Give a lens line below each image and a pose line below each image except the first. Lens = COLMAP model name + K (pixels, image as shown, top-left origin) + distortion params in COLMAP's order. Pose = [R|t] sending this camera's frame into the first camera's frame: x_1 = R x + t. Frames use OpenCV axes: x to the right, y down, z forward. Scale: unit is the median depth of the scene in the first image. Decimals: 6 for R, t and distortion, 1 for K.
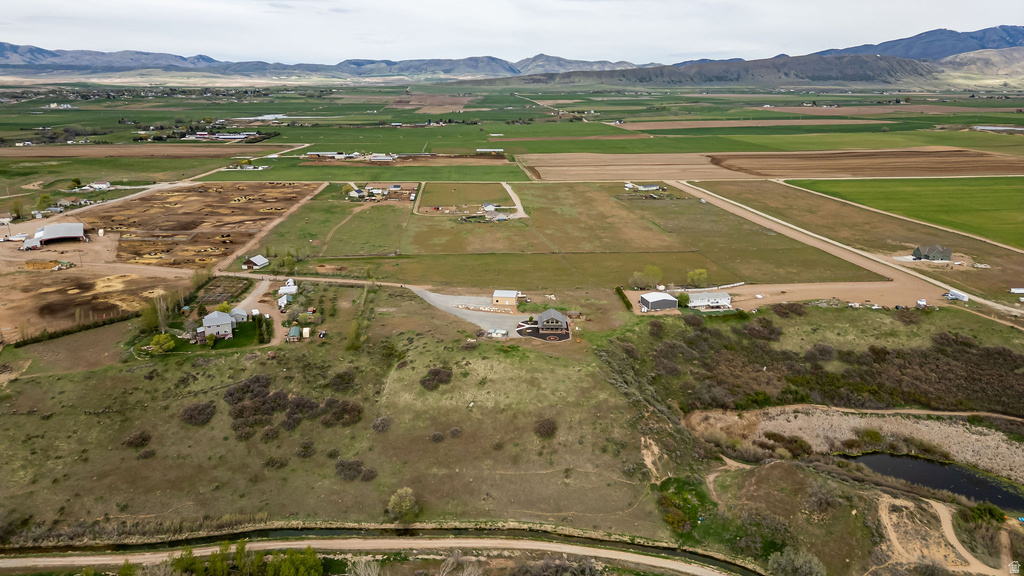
lens RADIAL K [[712.3, 0, 512.0], [0, 712.3, 288.0], [0, 0, 1]] dist [0.079062, -0.070631]
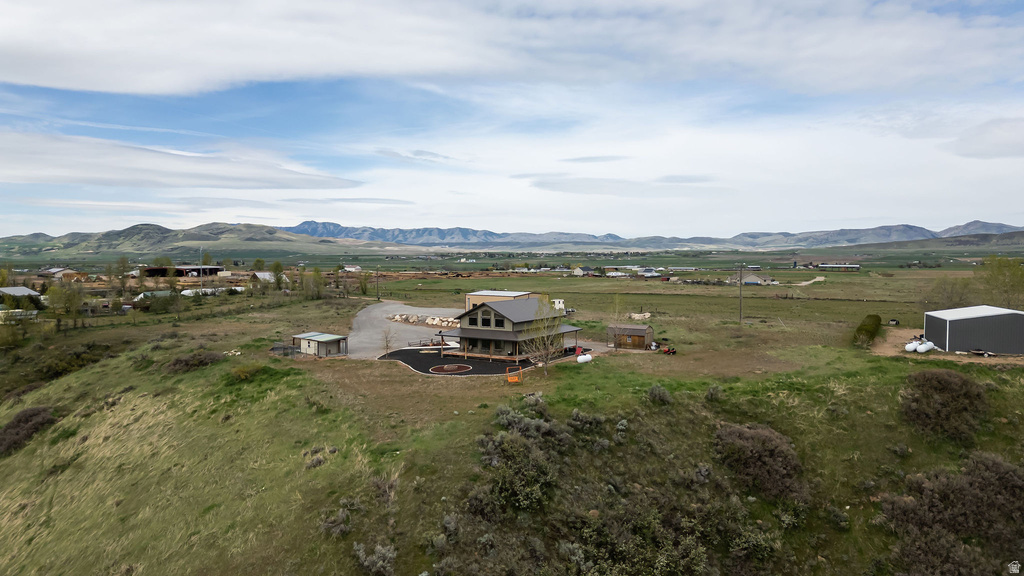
lens RADIAL K [[712.3, 0, 512.0], [0, 712.3, 288.0], [0, 0, 1]] dist [0.079062, -0.070631]
pose [[0.861585, 0.019951, -0.507221, 0.190521], [-0.139104, 0.970256, -0.198123, 0.082283], [0.488182, 0.241256, 0.838734, 0.699183]]
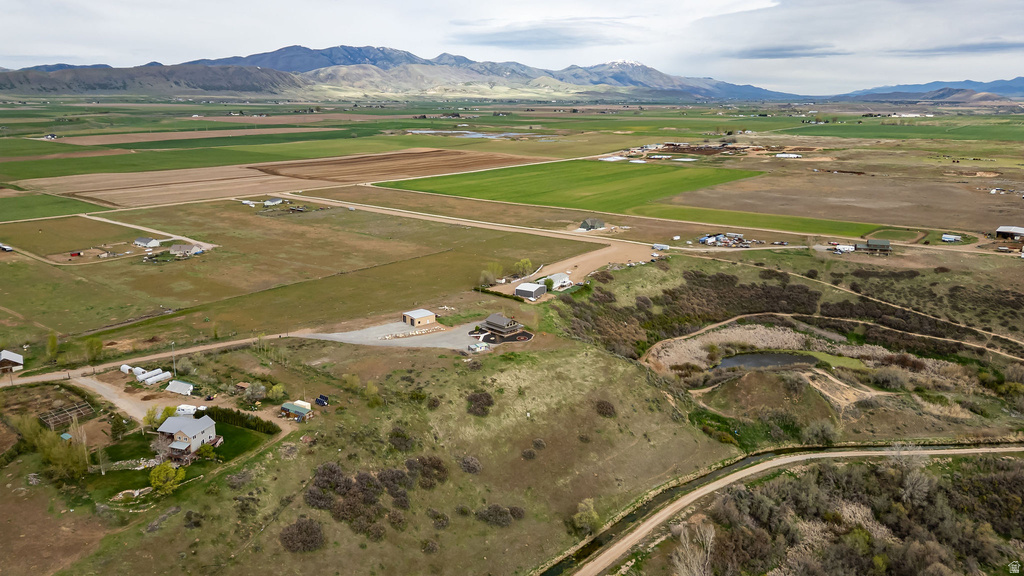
lens RADIAL K [[712.3, 0, 512.0], [0, 712.3, 288.0], [0, 0, 1]] dist [0.079062, -0.070631]
pose [[0.697333, -0.191012, 0.690826, -0.592092], [0.199425, 0.977483, 0.068969, -0.068468], [-0.688445, 0.089674, 0.719724, 0.226254]]
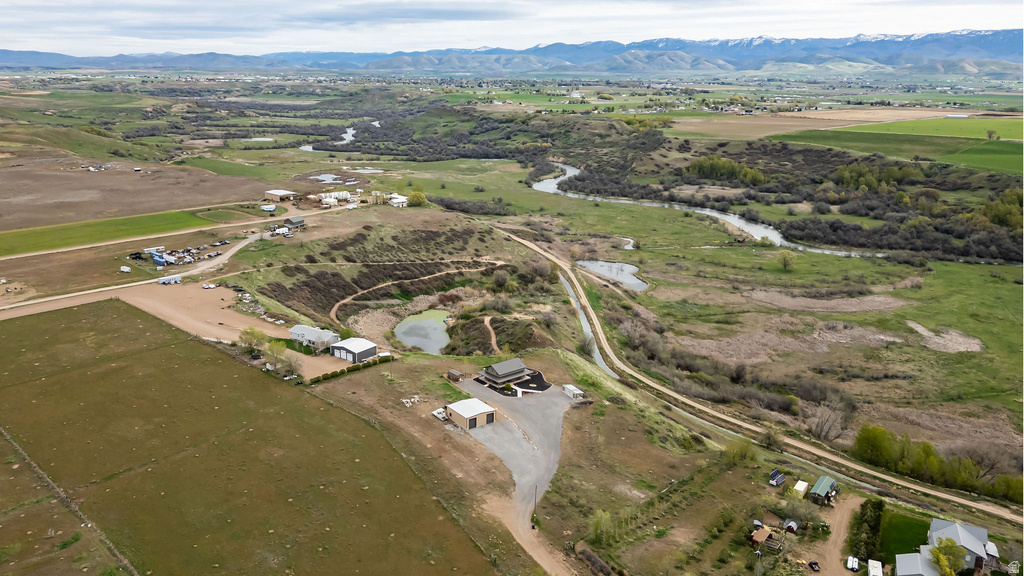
lens RADIAL K [[778.0, 0, 442.8], [0, 778.0, 285.1], [0, 0, 1]] dist [0.075143, -0.079844]
pose [[-0.621117, -0.215466, 0.753517, -0.516577], [0.206642, 0.882417, 0.422658, -0.405834], [-0.755984, 0.418228, -0.503560, 1.364669]]
